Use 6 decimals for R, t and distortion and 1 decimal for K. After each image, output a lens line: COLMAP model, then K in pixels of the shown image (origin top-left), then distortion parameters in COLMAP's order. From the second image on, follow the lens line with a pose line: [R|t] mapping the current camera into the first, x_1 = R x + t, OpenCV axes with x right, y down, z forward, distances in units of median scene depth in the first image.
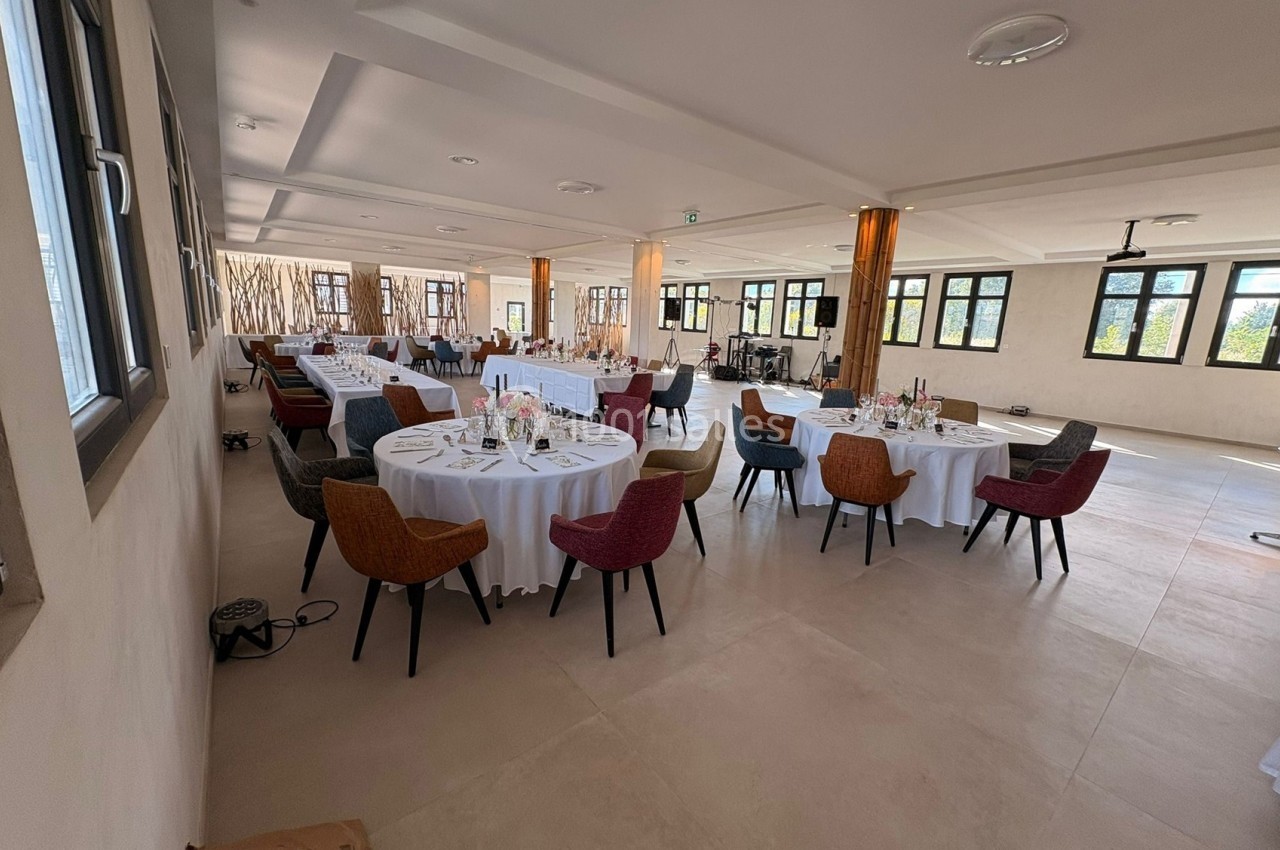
lens RADIAL K [[504.7, 0, 638.4], [0, 504.7, 424.6], [0, 0, 1]] dist [0.001609, 0.000259]
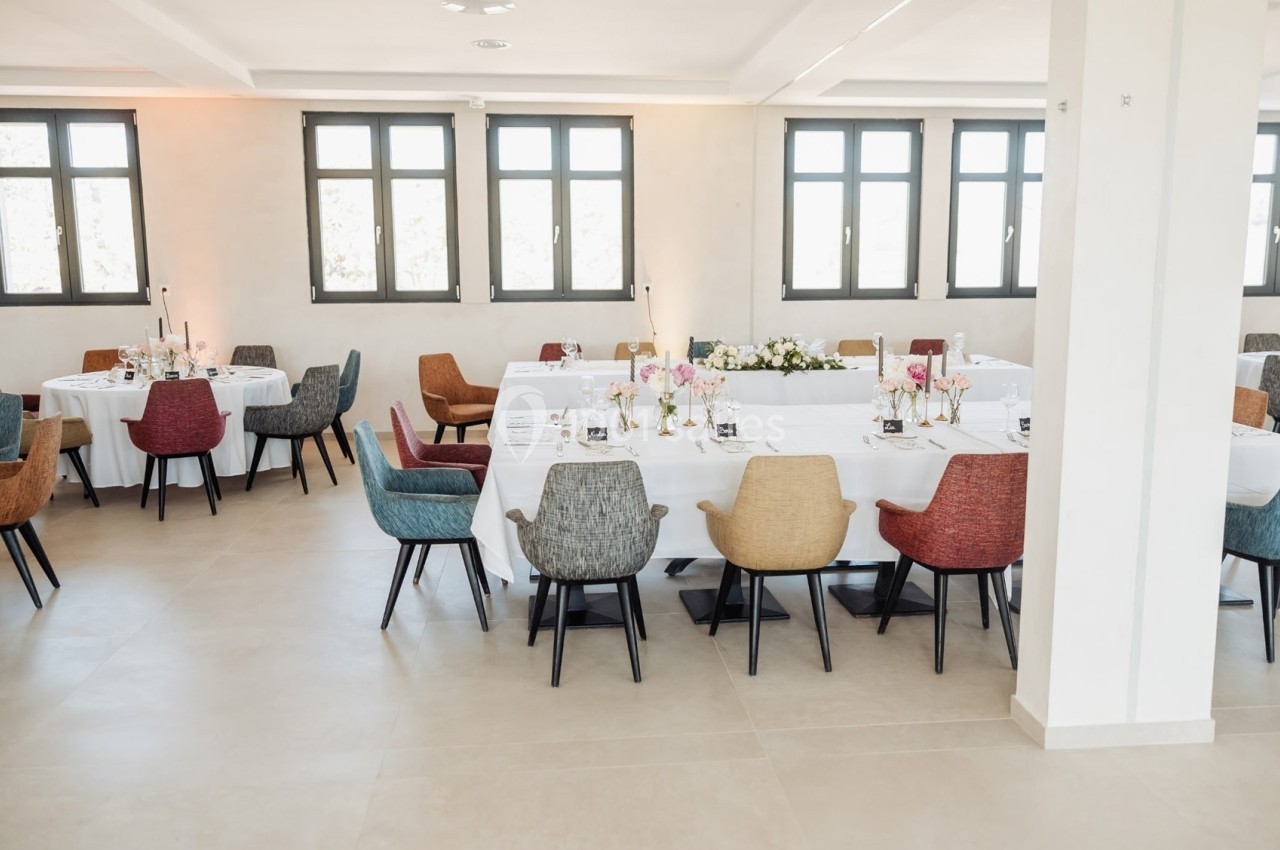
lens RADIAL K [[1399.4, 0, 644.5], [0, 1399.4, 424.2], [0, 0, 1]] dist [0.008386, 0.000000]
pose [[0.494333, -0.144612, 0.857159, -0.345775], [0.201510, 0.978269, 0.048832, -0.104345], [-0.845594, 0.148587, 0.512731, 0.426445]]
